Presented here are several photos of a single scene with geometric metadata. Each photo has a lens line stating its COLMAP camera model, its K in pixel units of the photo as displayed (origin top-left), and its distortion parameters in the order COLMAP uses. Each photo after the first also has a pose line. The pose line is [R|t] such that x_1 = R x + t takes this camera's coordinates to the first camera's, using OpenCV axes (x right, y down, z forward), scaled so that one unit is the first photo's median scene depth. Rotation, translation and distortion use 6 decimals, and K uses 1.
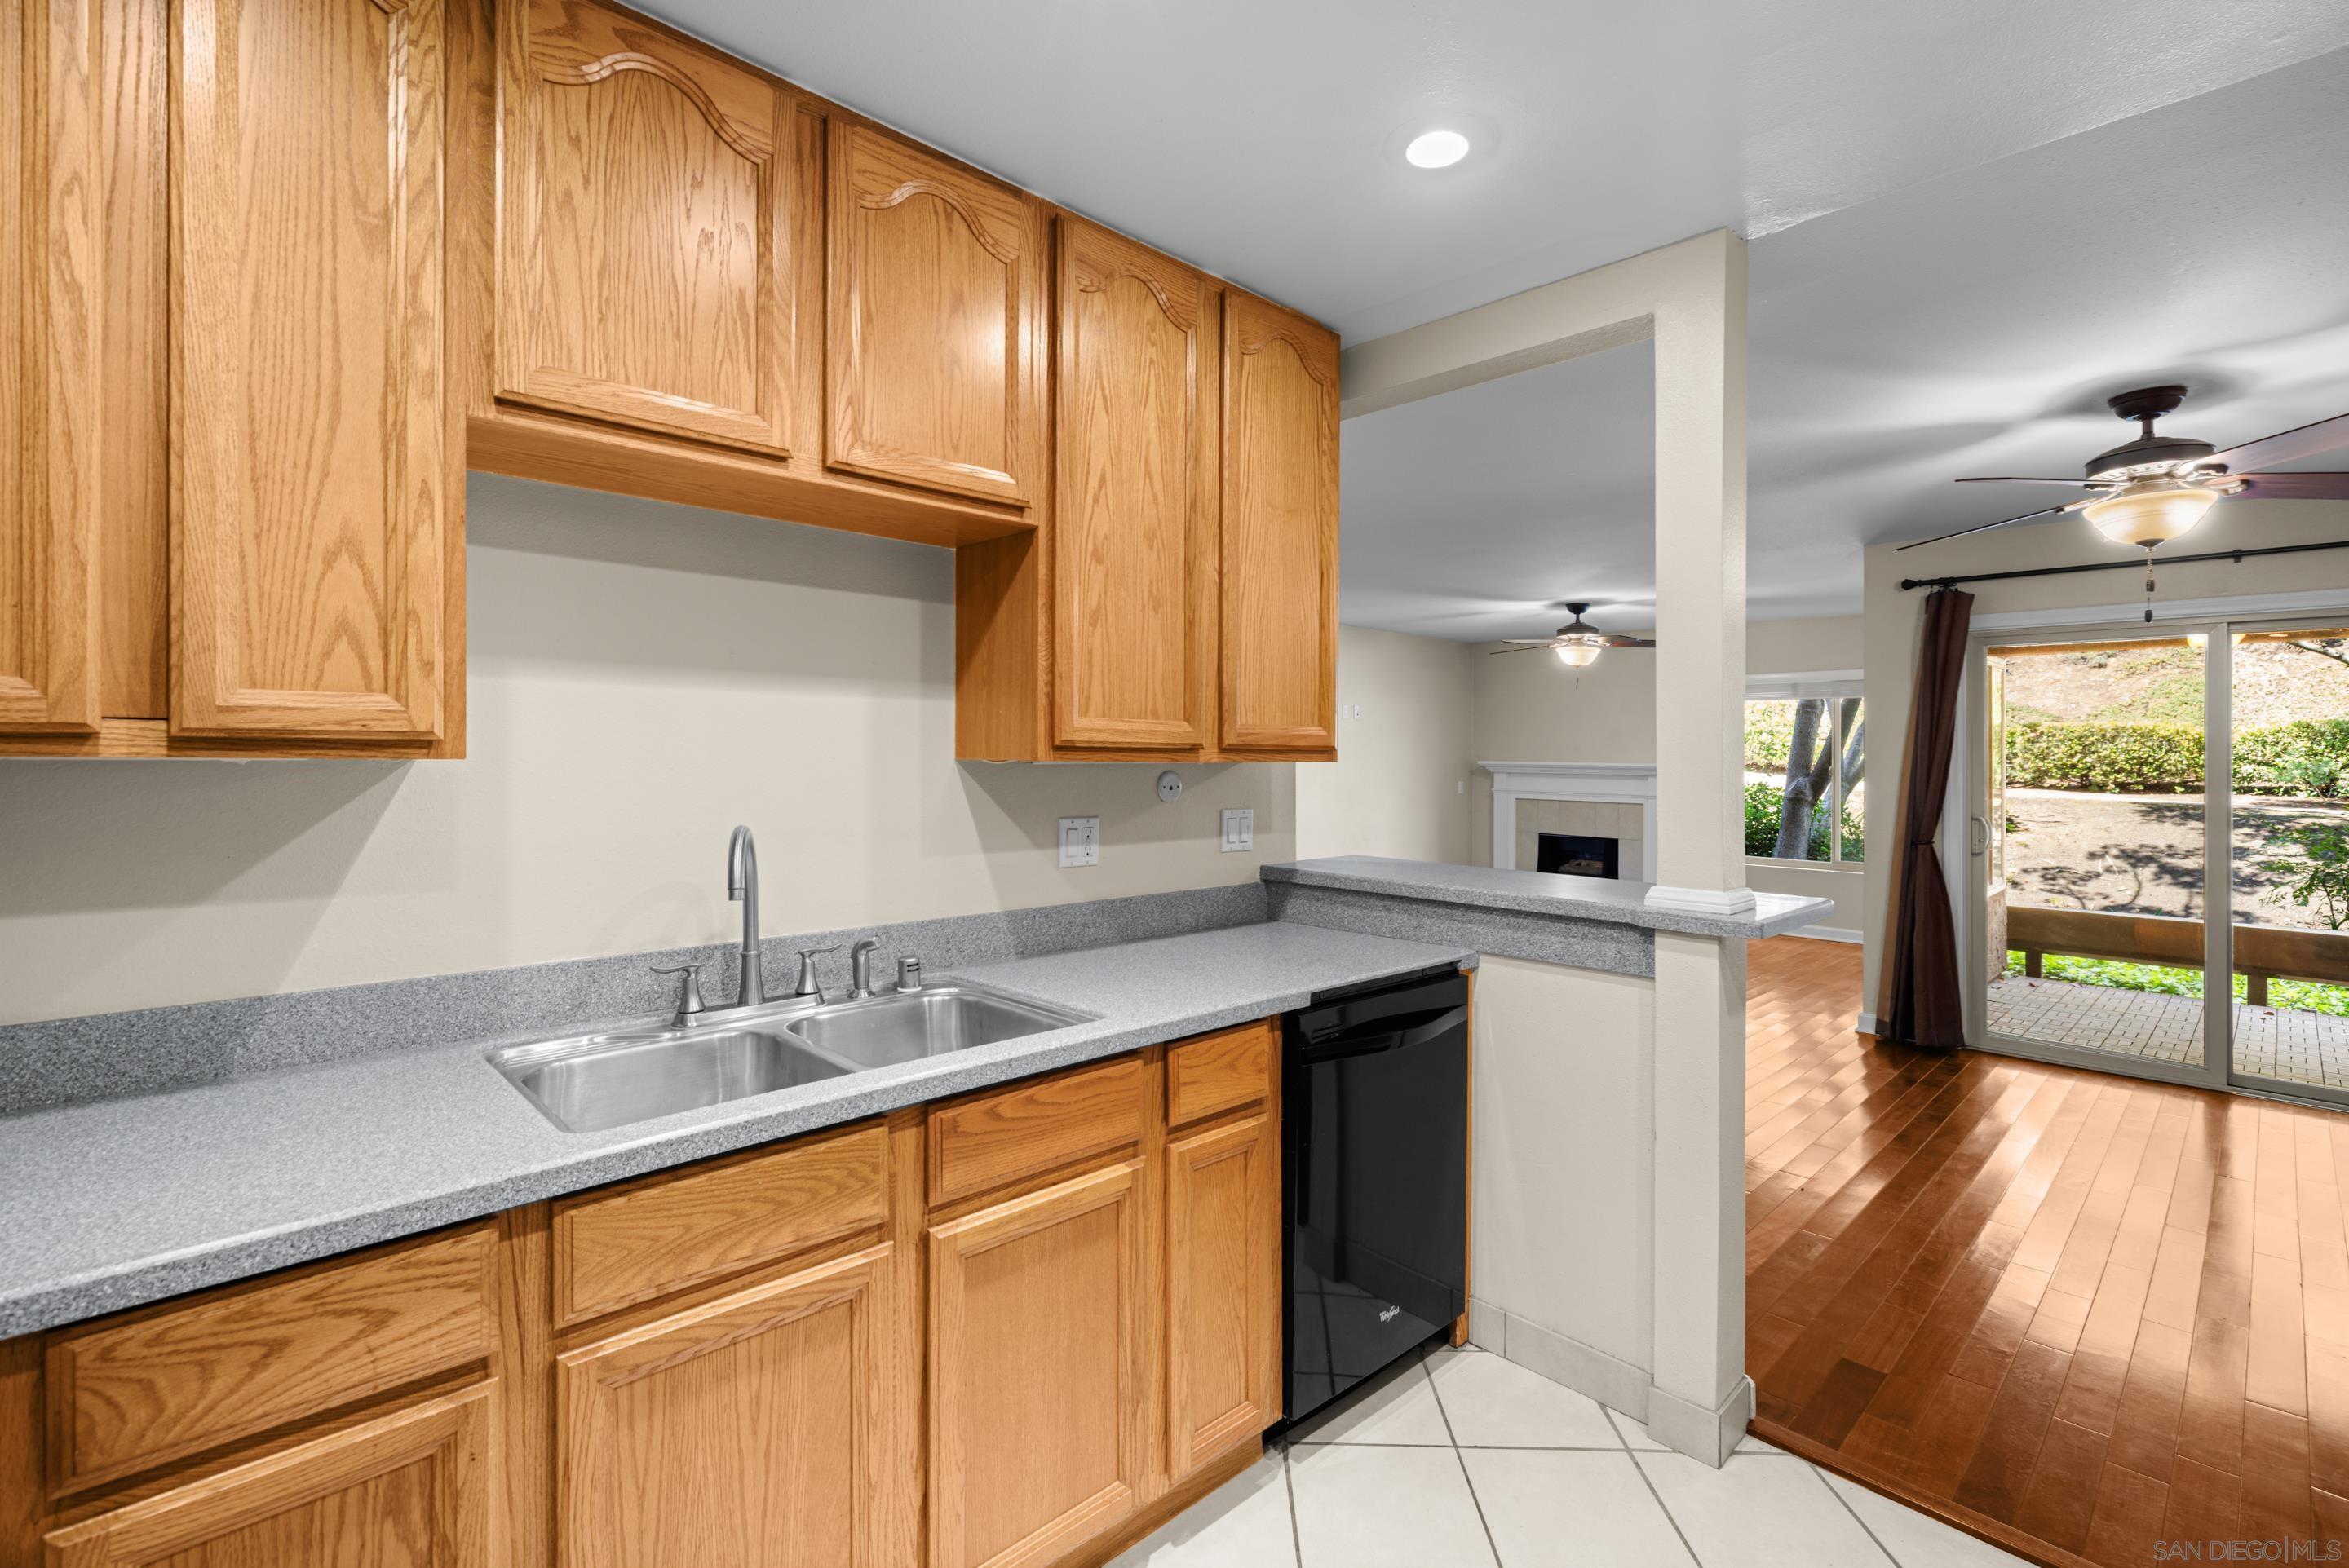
lens RADIAL K [[1038.9, 0, 1181.9], [0, 1038.9, 760.8], [0, 0, 1]] dist [-0.000835, -0.000031]
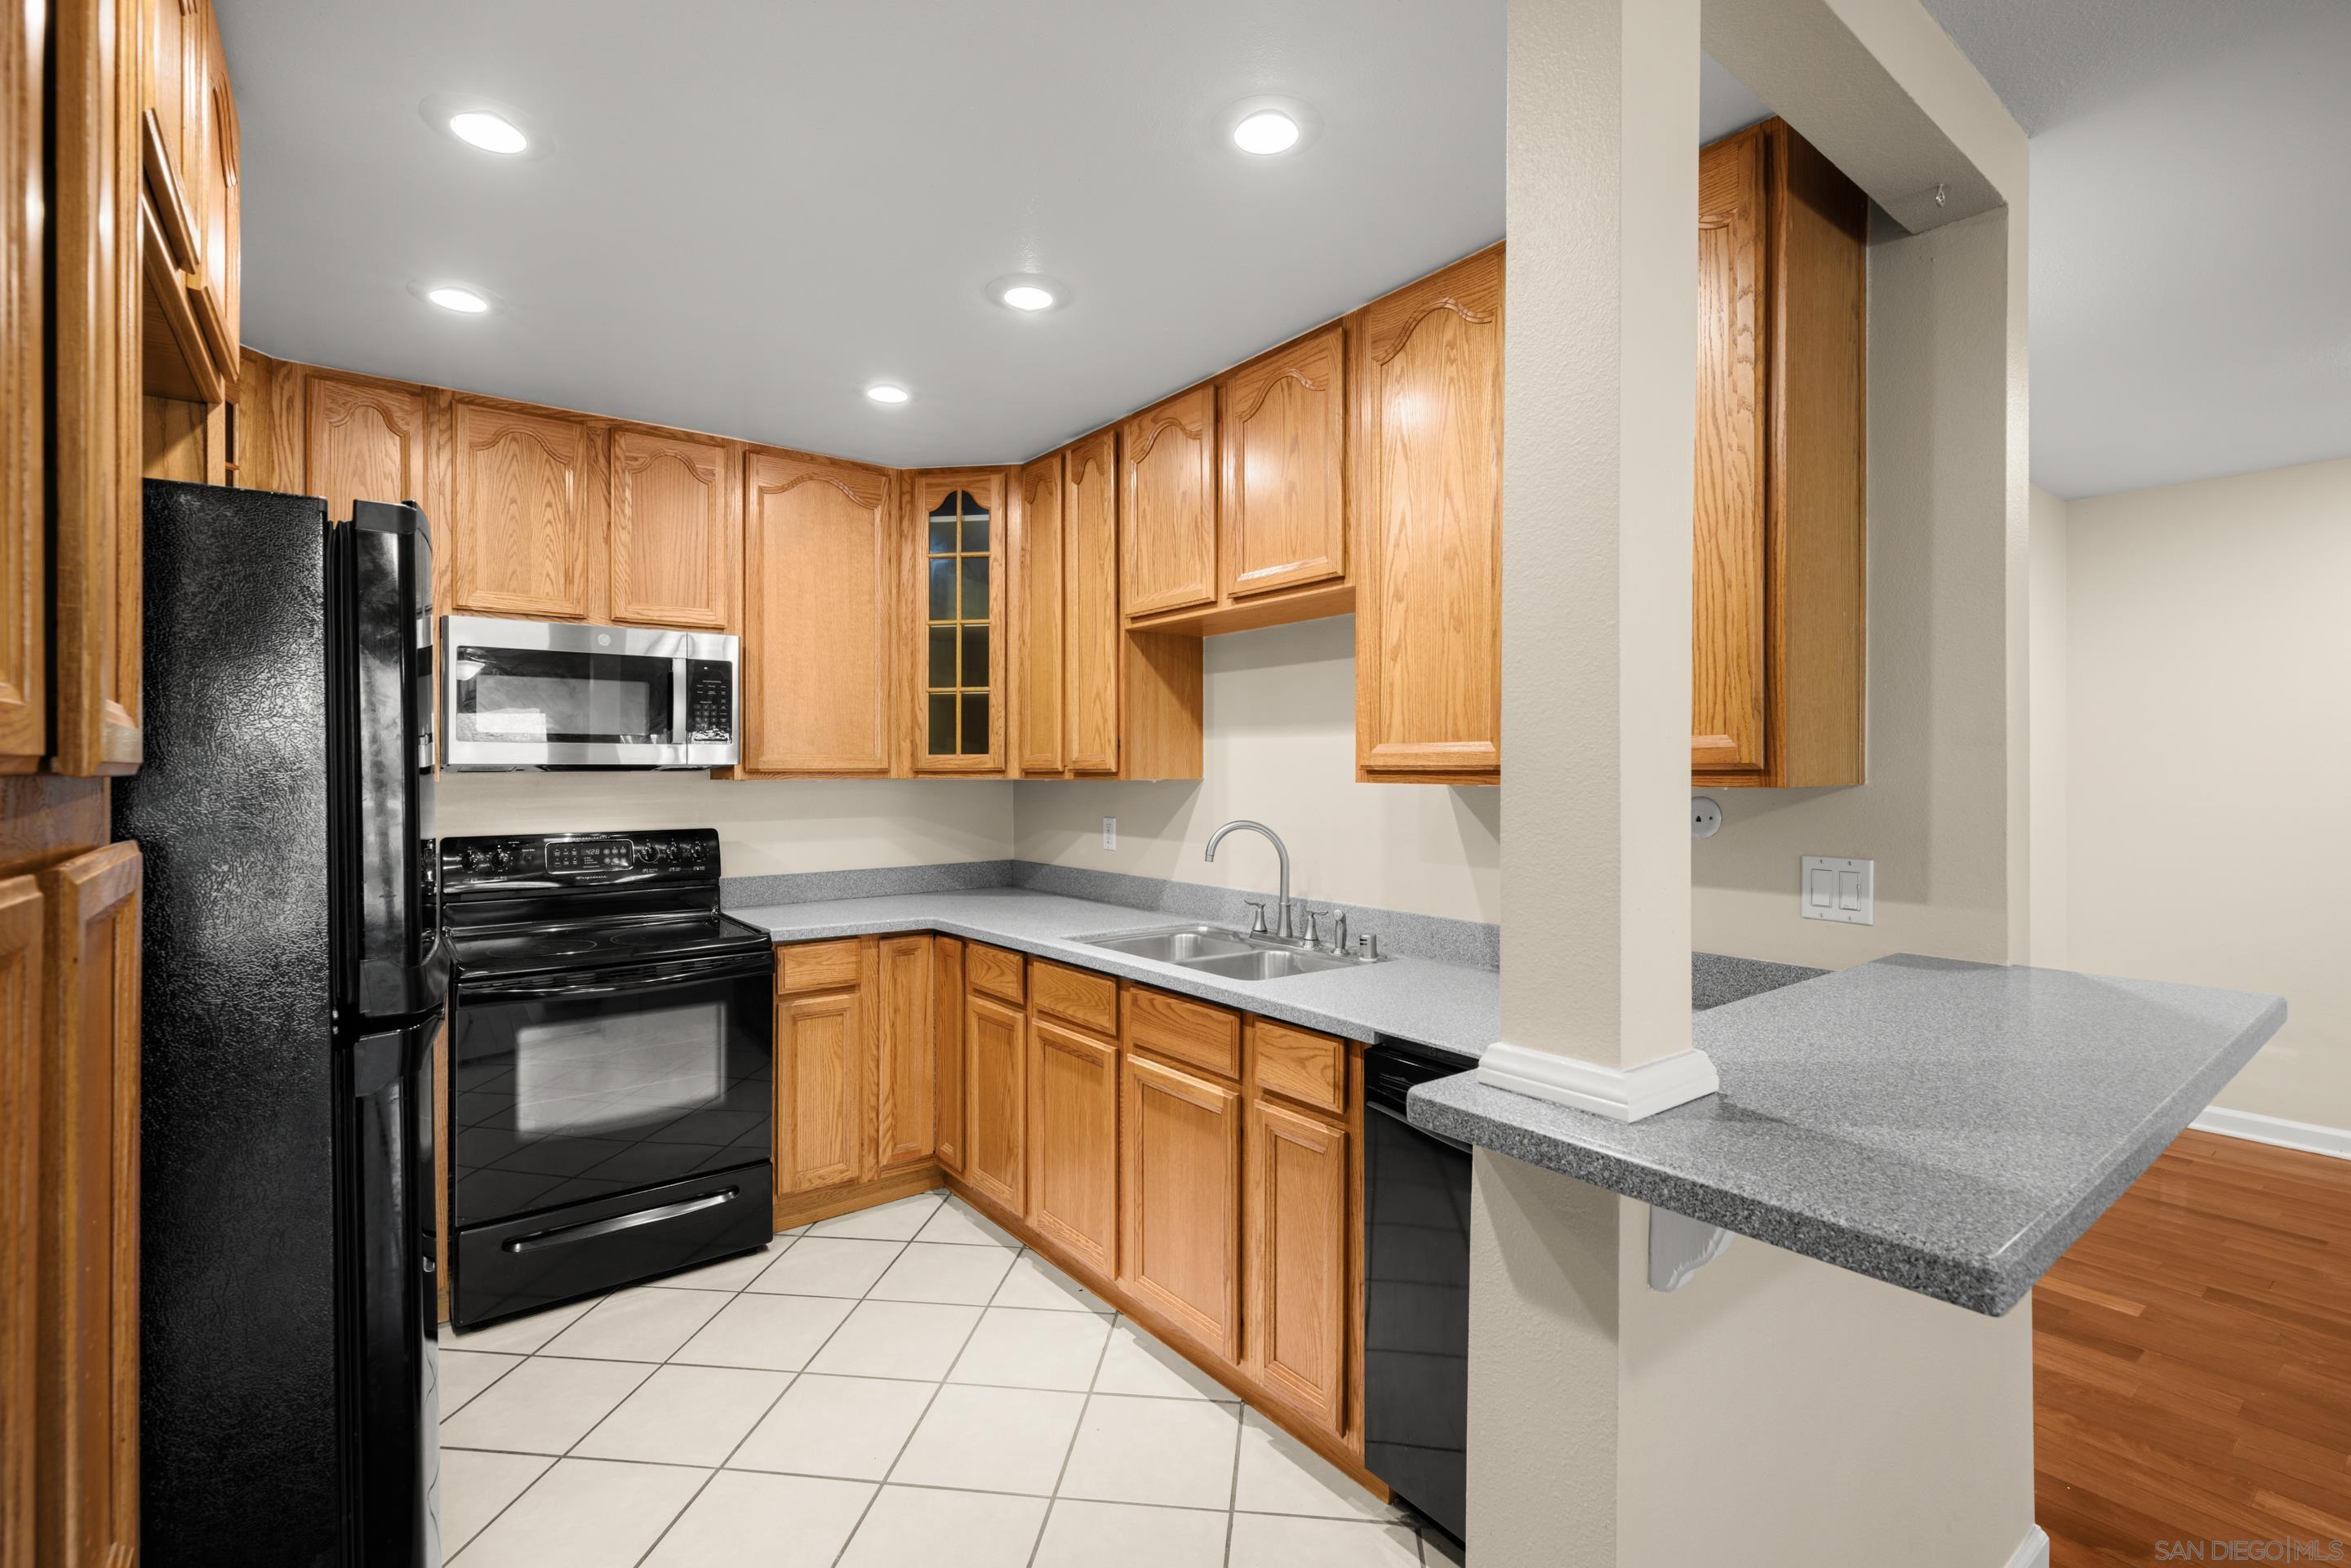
lens RADIAL K [[1045.4, 0, 1175.5], [0, 1045.4, 784.0], [0, 0, 1]] dist [0.000435, -0.000005]
pose [[-0.102615, 0.006152, -0.994702, 1.087848], [-0.002691, 0.999975, 0.006462, -0.005811], [0.994718, 0.003340, -0.102596, 0.923135]]
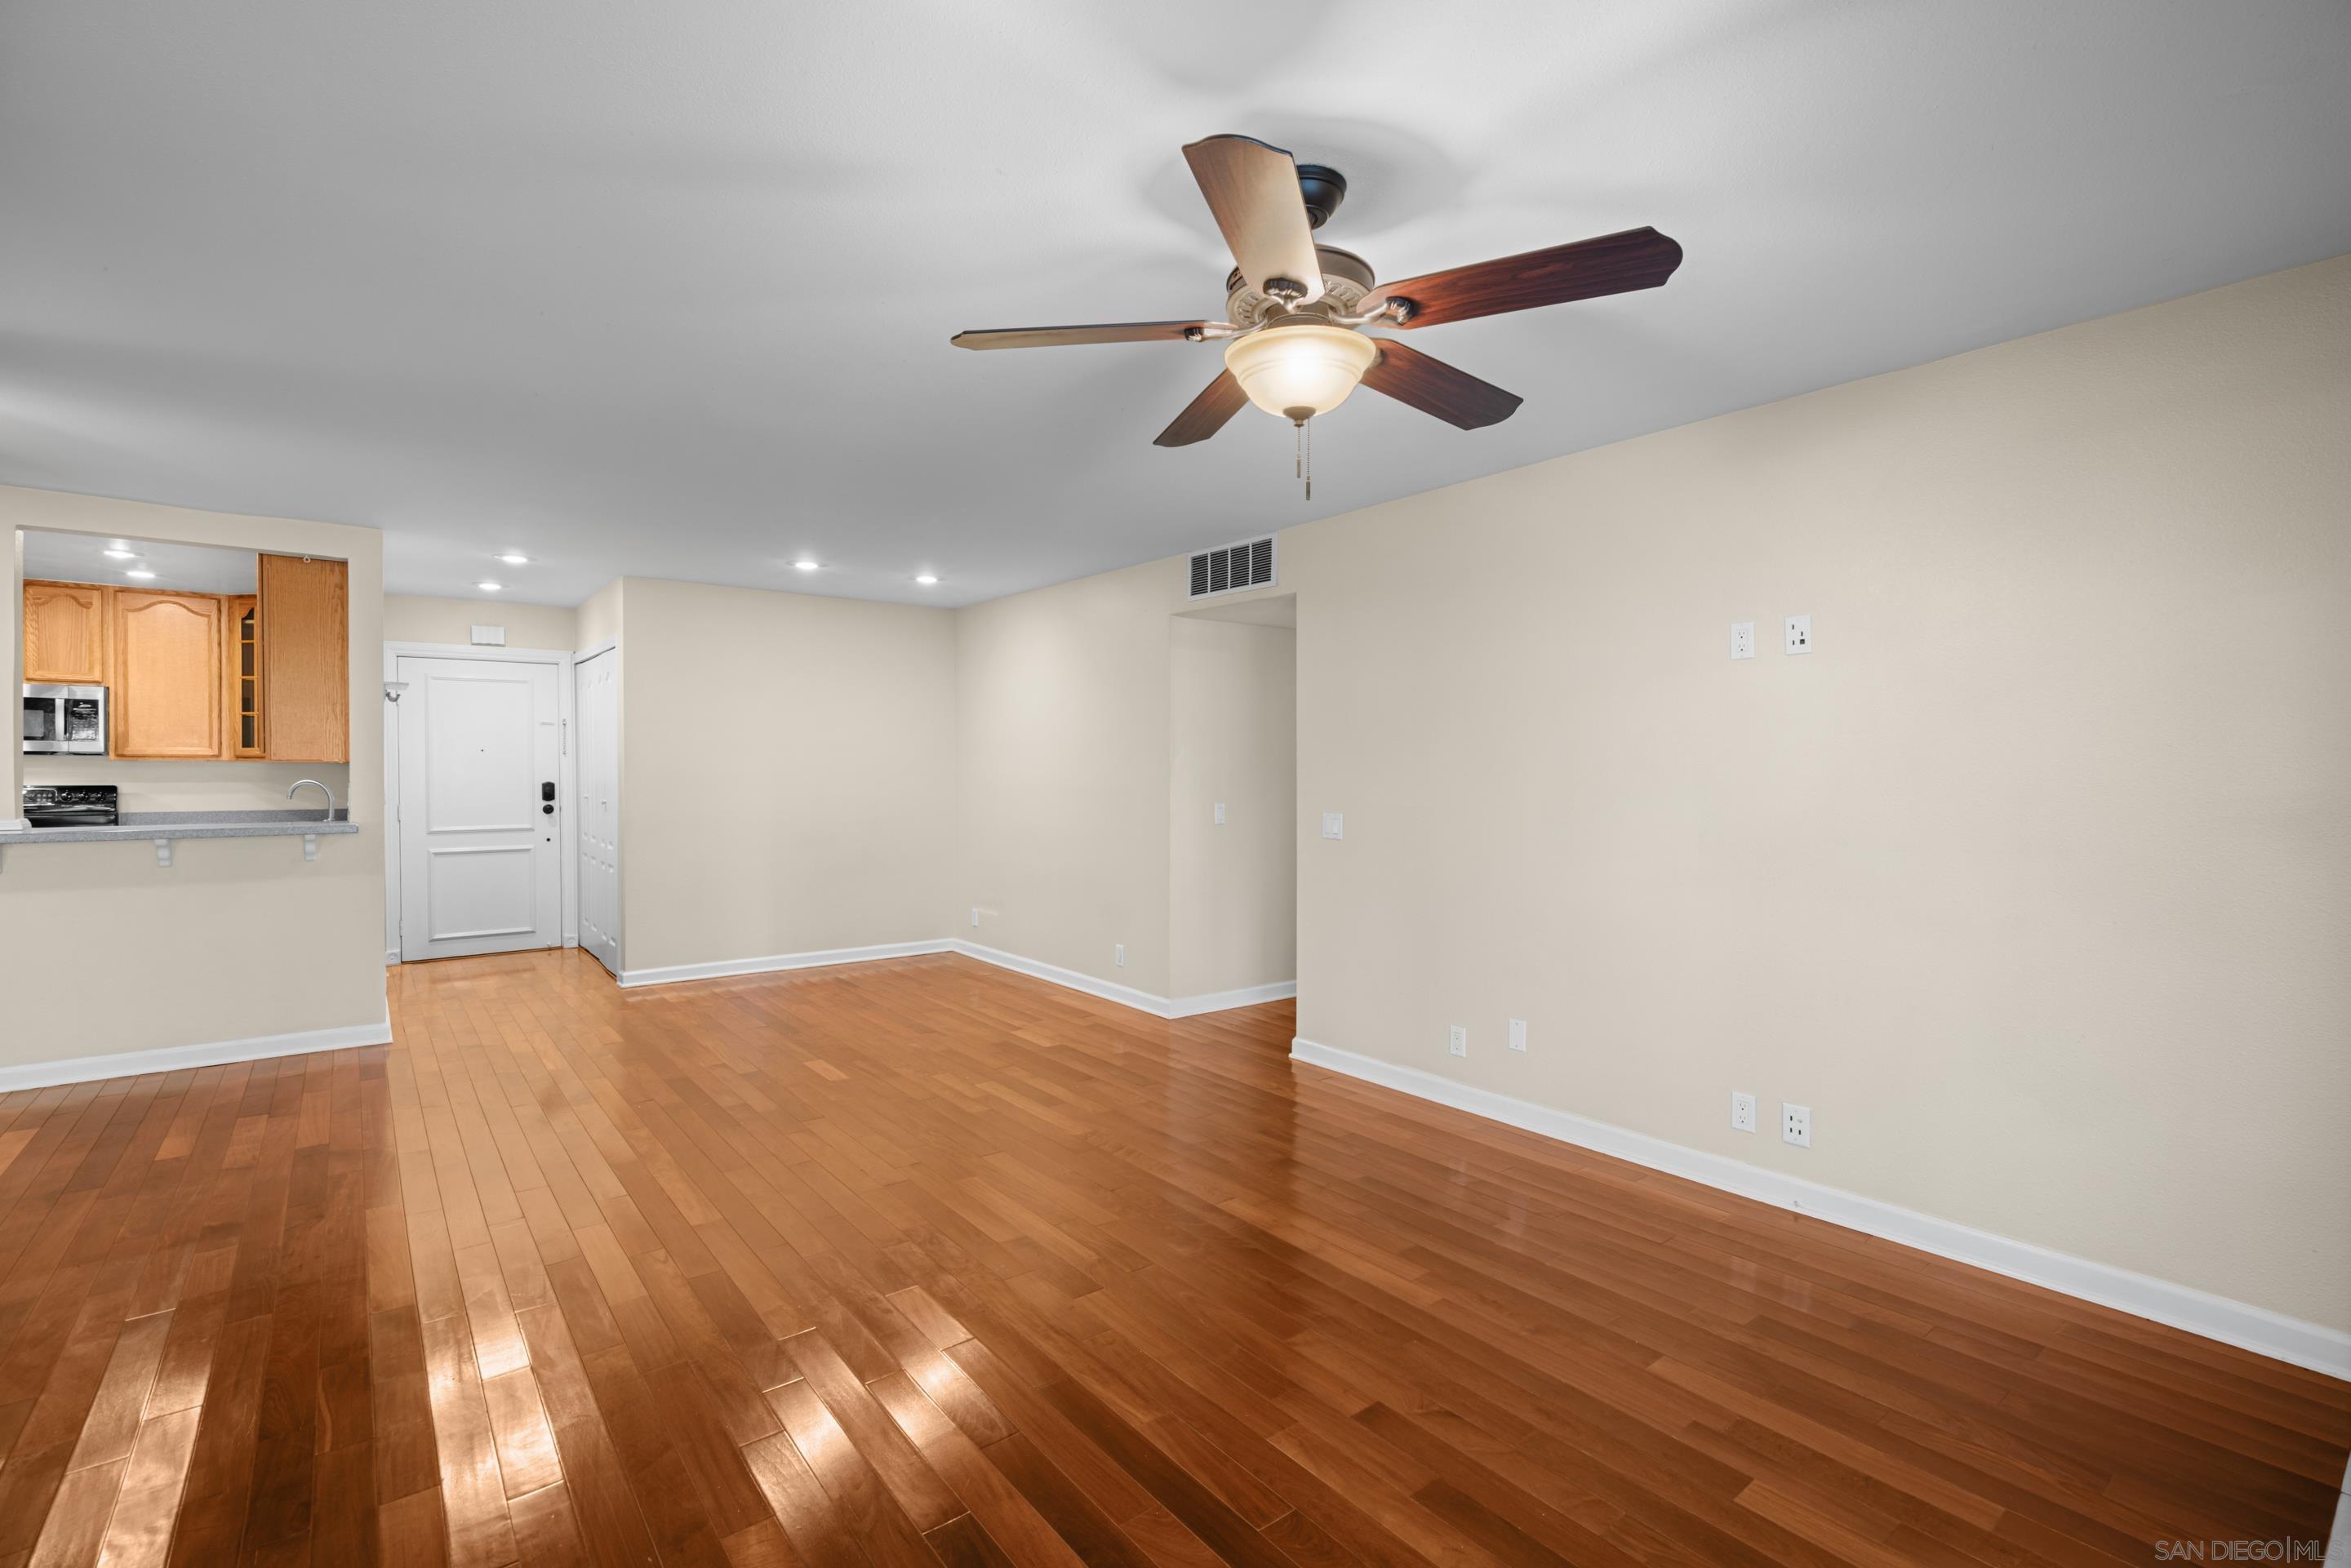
lens RADIAL K [[1038.9, 0, 1175.5], [0, 1038.9, 784.0], [0, 0, 1]] dist [-0.000232, 0.000271]
pose [[-0.085328, 0.006897, -0.996329, 2.454200], [-0.009356, 0.999926, 0.007723, 0.020261], [0.996309, 0.009980, -0.085257, 3.665525]]
